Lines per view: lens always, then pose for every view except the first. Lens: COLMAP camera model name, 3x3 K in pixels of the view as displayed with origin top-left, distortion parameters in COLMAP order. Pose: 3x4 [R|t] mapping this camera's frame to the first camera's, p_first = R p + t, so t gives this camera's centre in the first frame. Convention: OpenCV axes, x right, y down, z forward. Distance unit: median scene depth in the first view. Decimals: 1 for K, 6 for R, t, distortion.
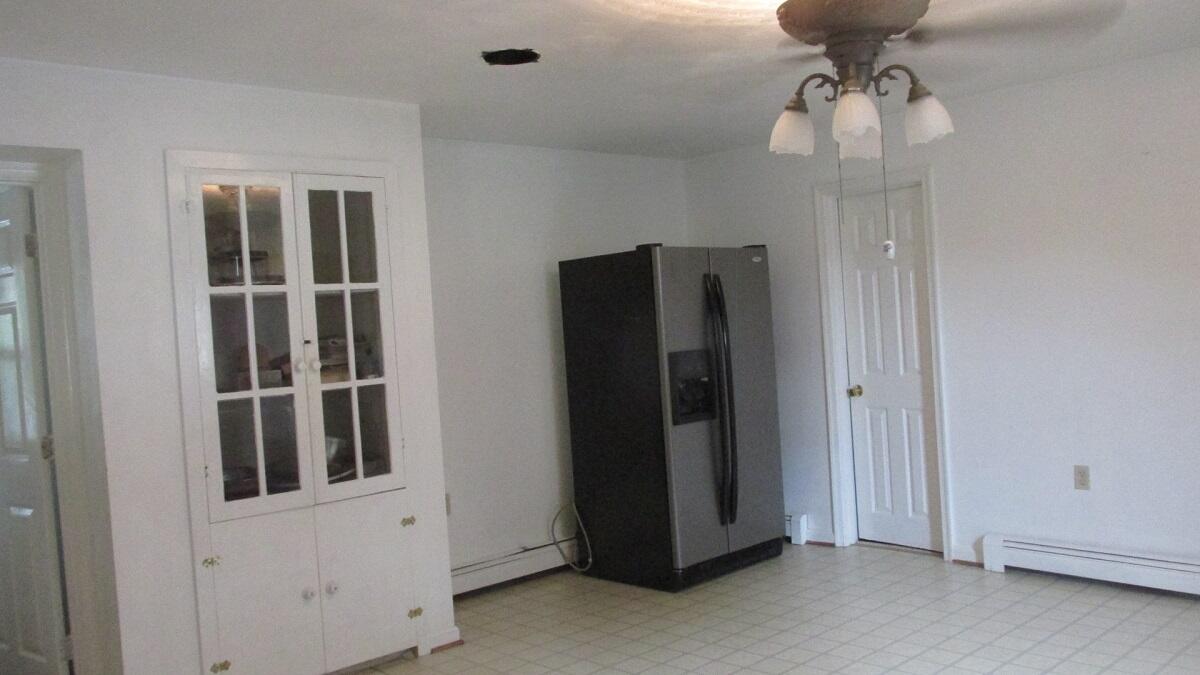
lens RADIAL K [[1026.7, 0, 596.6], [0, 1026.7, 336.1], [0, 0, 1]] dist [-0.009840, 0.001082]
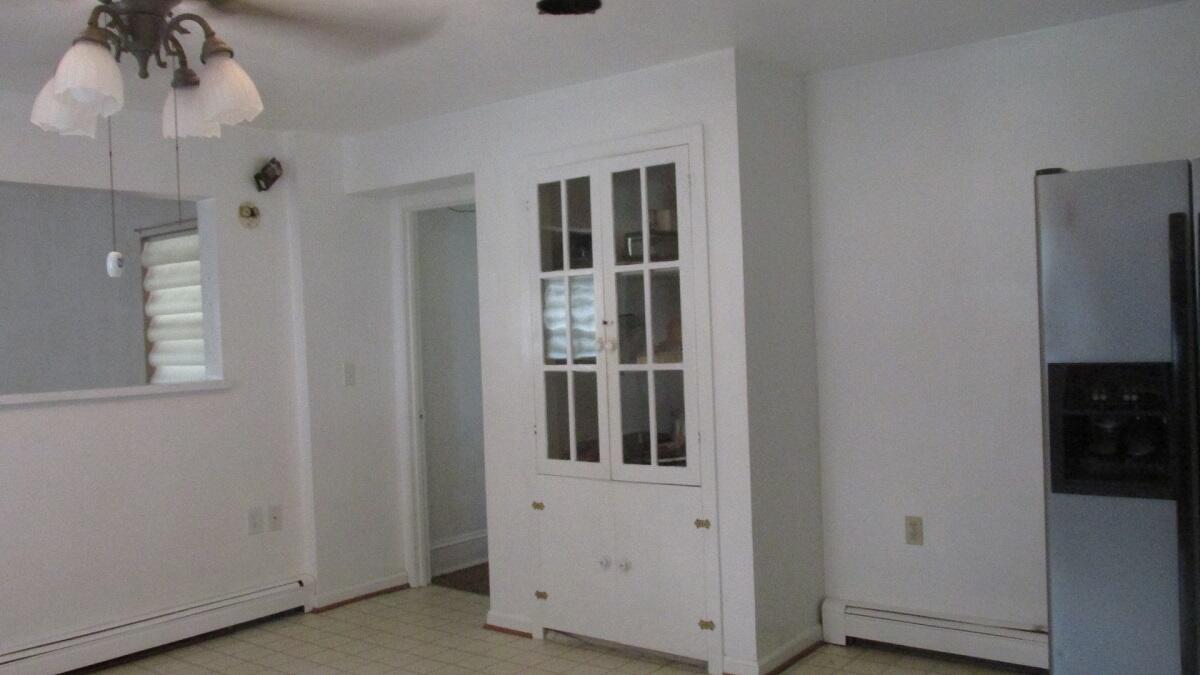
lens RADIAL K [[1026.7, 0, 597.3], [0, 1026.7, 338.0], [0, 0, 1]] dist [-0.009840, 0.001082]
pose [[0.166735, 0.070027, -0.983512, 0.685994], [0.015371, 0.997169, 0.073606, -0.051677], [0.985882, -0.027390, 0.165187, 0.768626]]
